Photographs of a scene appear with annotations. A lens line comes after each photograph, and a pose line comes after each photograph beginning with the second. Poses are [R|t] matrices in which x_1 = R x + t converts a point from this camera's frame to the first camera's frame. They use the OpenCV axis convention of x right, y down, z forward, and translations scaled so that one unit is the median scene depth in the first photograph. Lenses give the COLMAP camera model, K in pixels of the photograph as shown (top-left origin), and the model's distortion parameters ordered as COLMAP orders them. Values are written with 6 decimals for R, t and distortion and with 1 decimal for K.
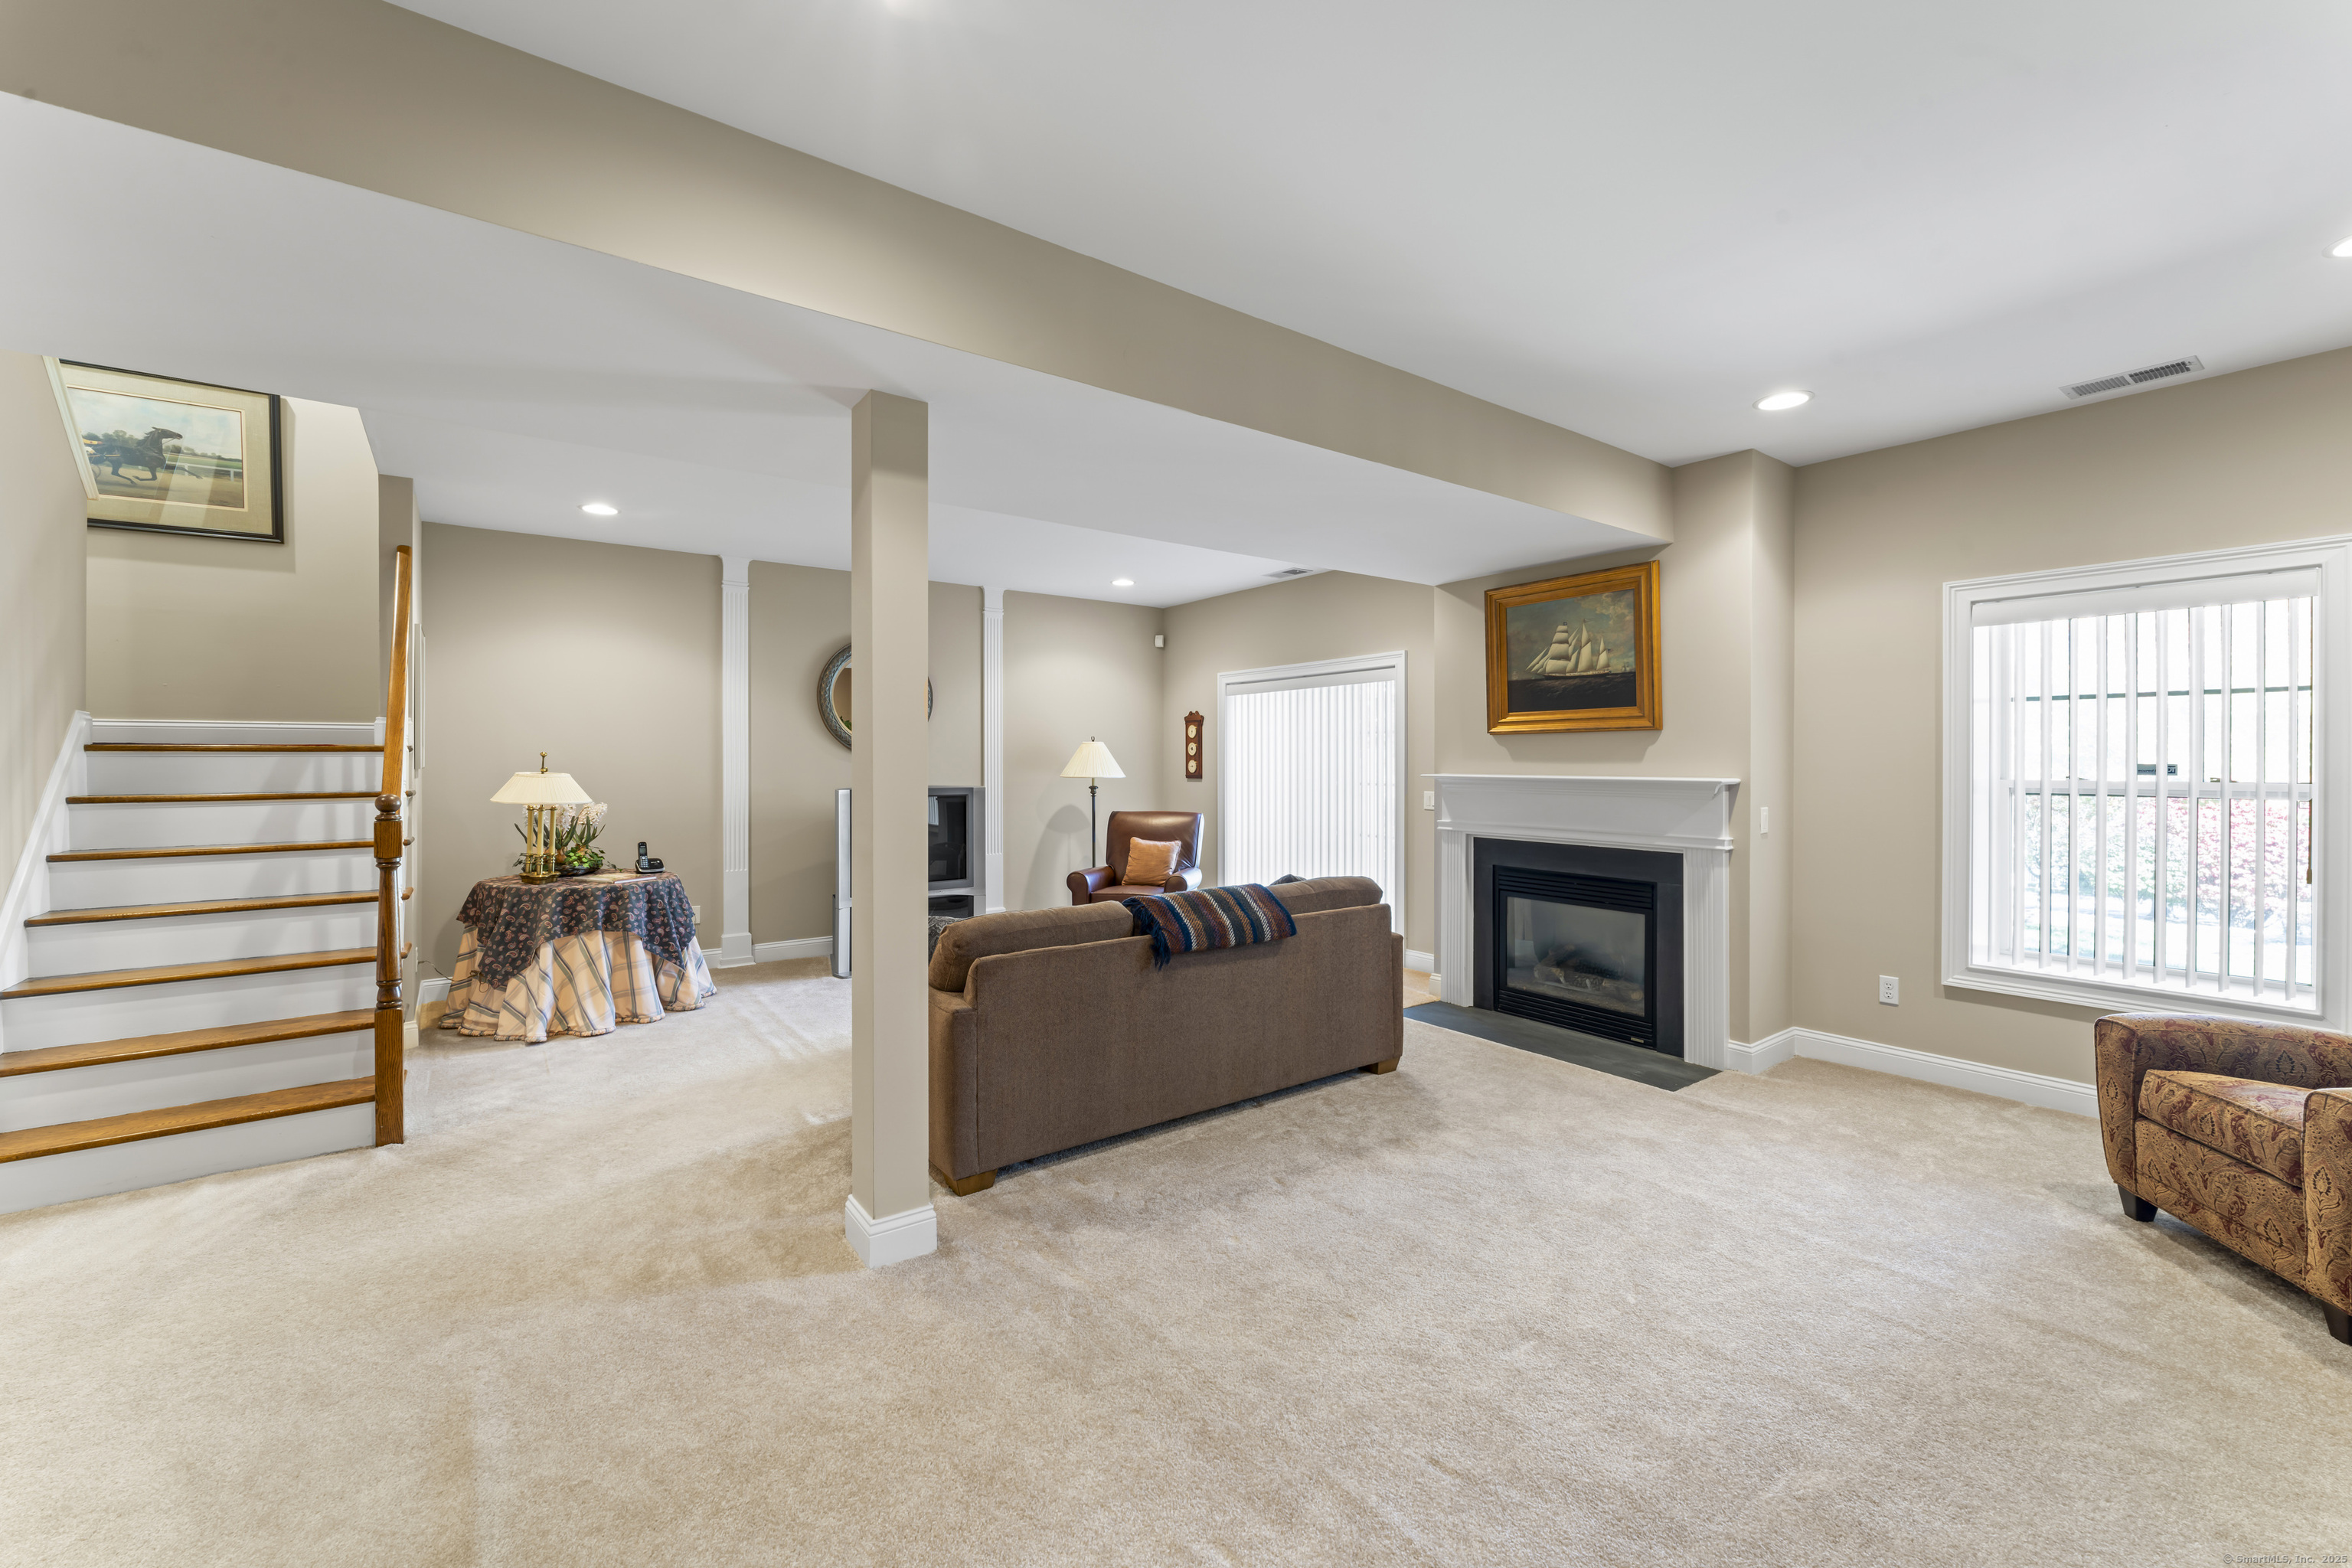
lens RADIAL K [[956.6, 0, 1162.1], [0, 956.6, 773.6], [0, 0, 1]] dist [-0.000049, 0.000040]
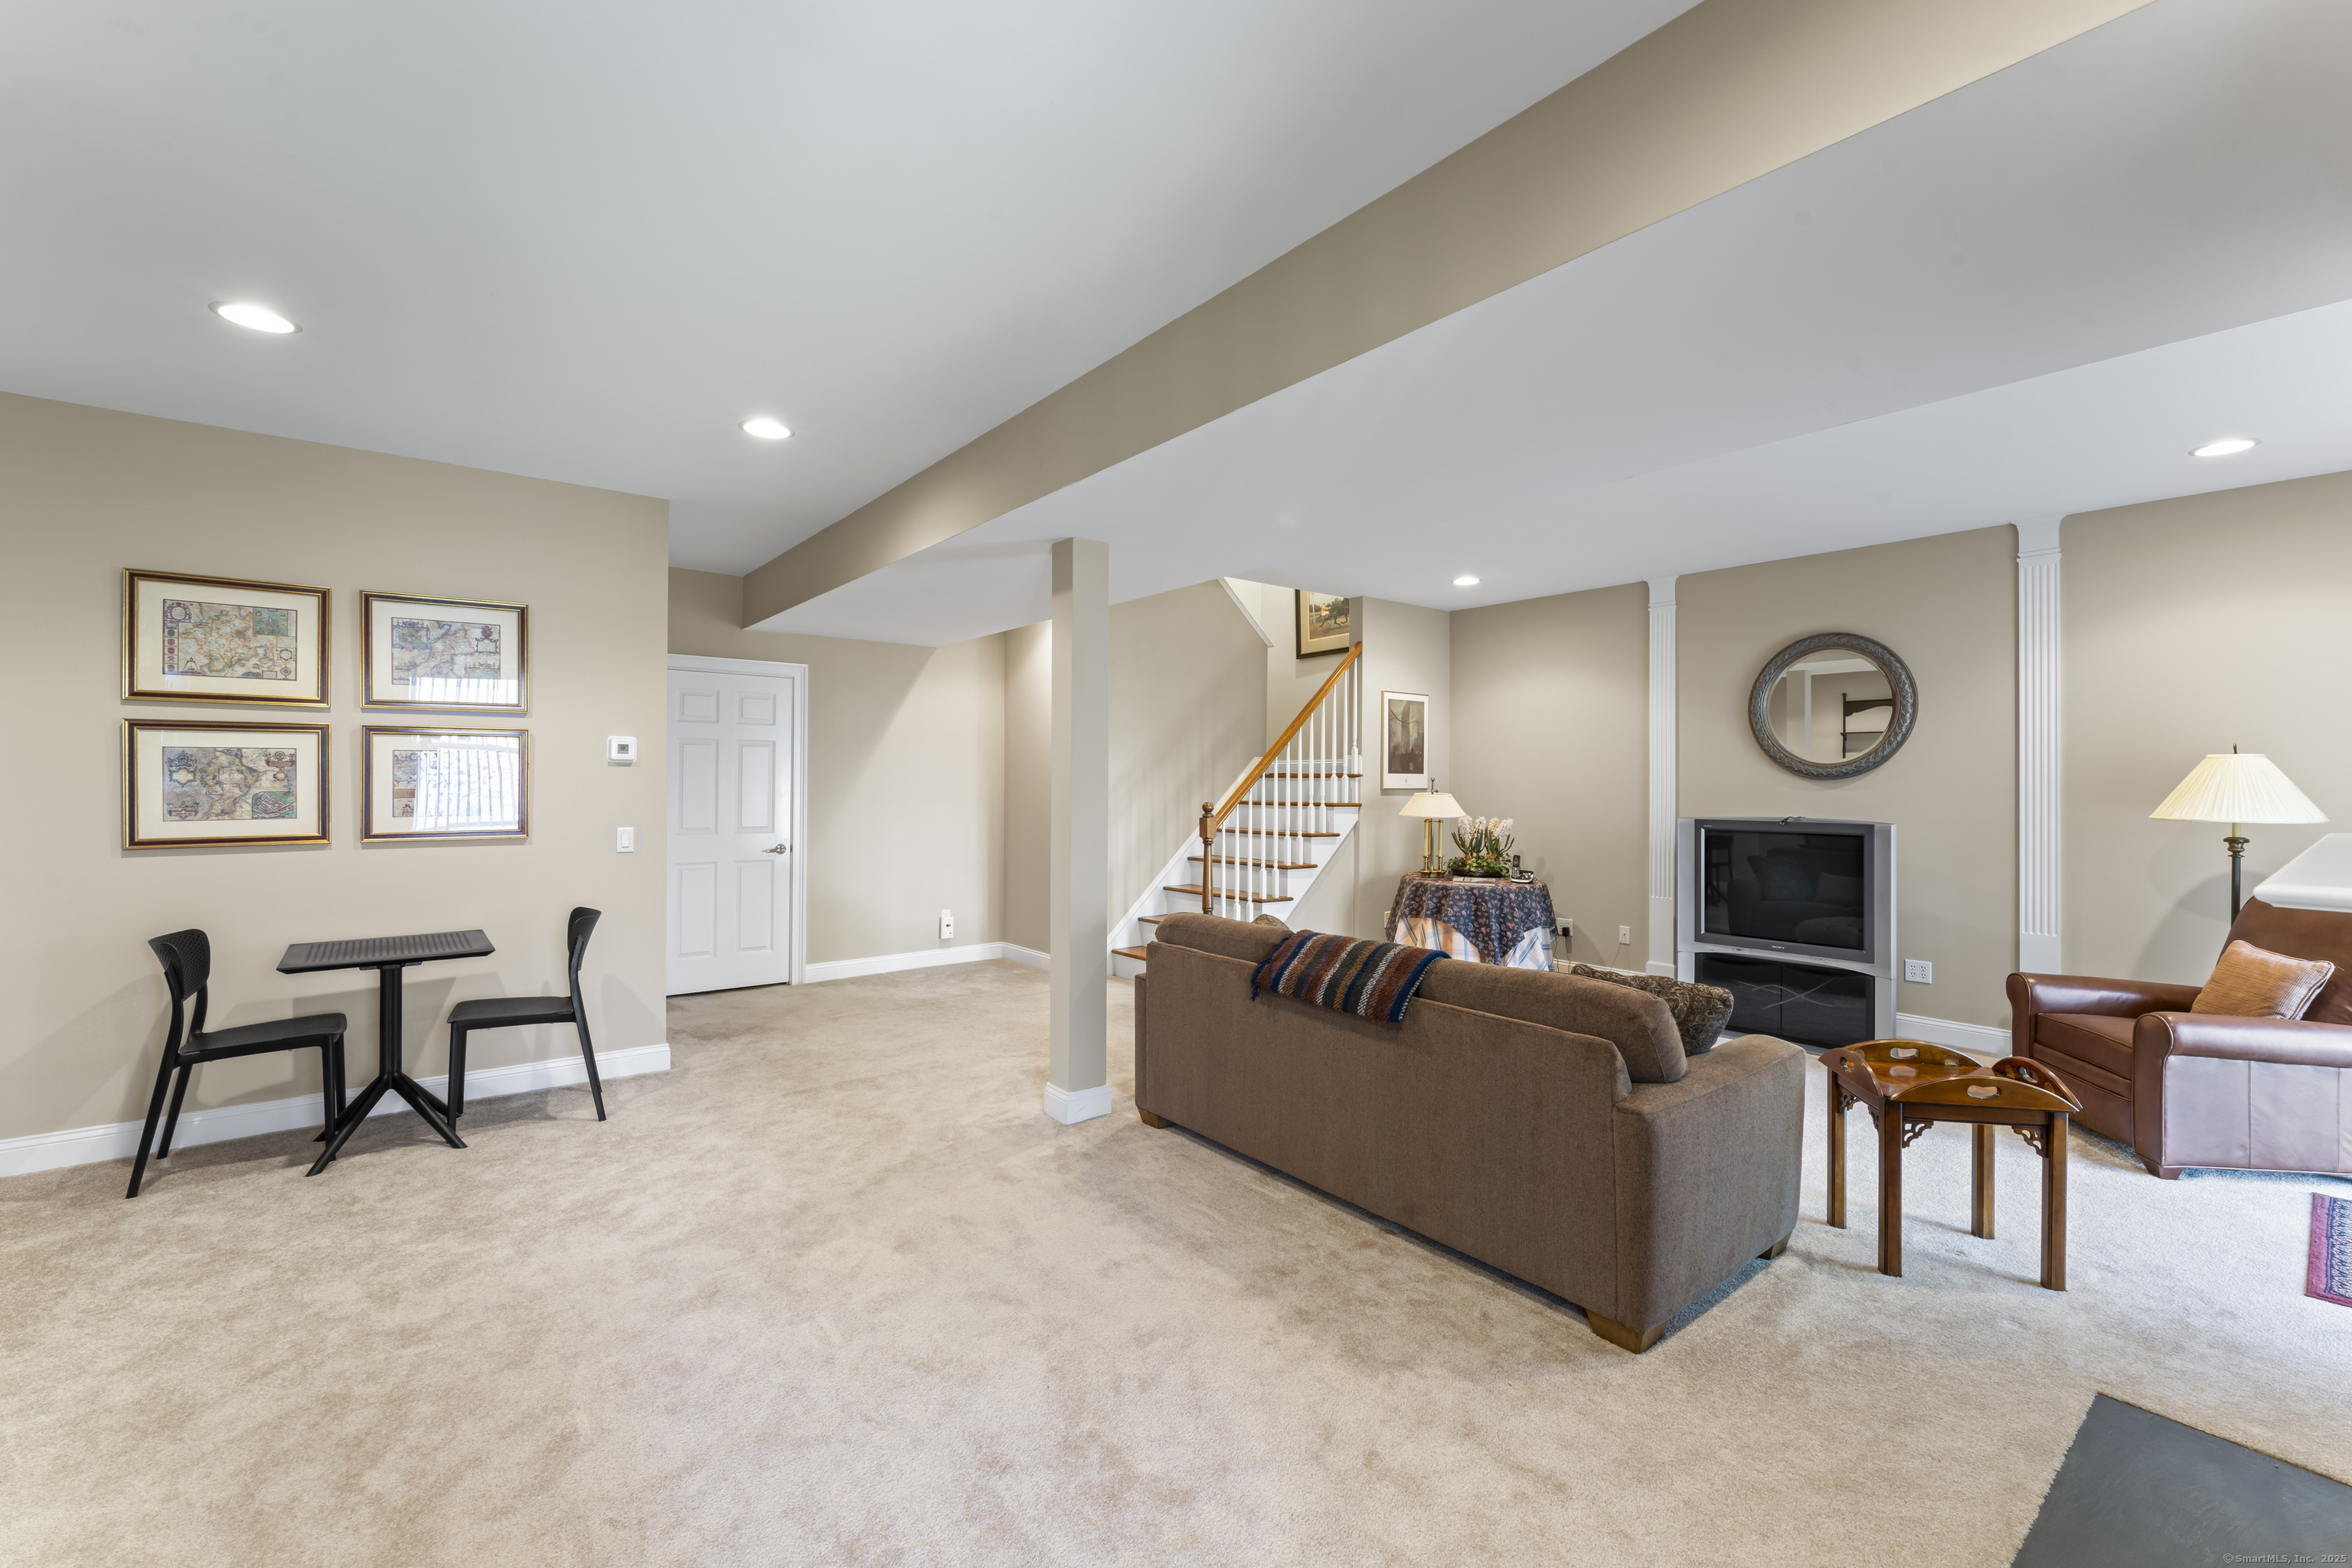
lens RADIAL K [[956.6, 0, 1162.1], [0, 956.6, 773.6], [0, 0, 1]] dist [-0.000049, 0.000040]
pose [[0.045197, -0.004520, -0.998968, 0.622128], [-0.016651, 0.999847, -0.005278, -0.013793], [0.998839, 0.016872, 0.045114, 0.550052]]
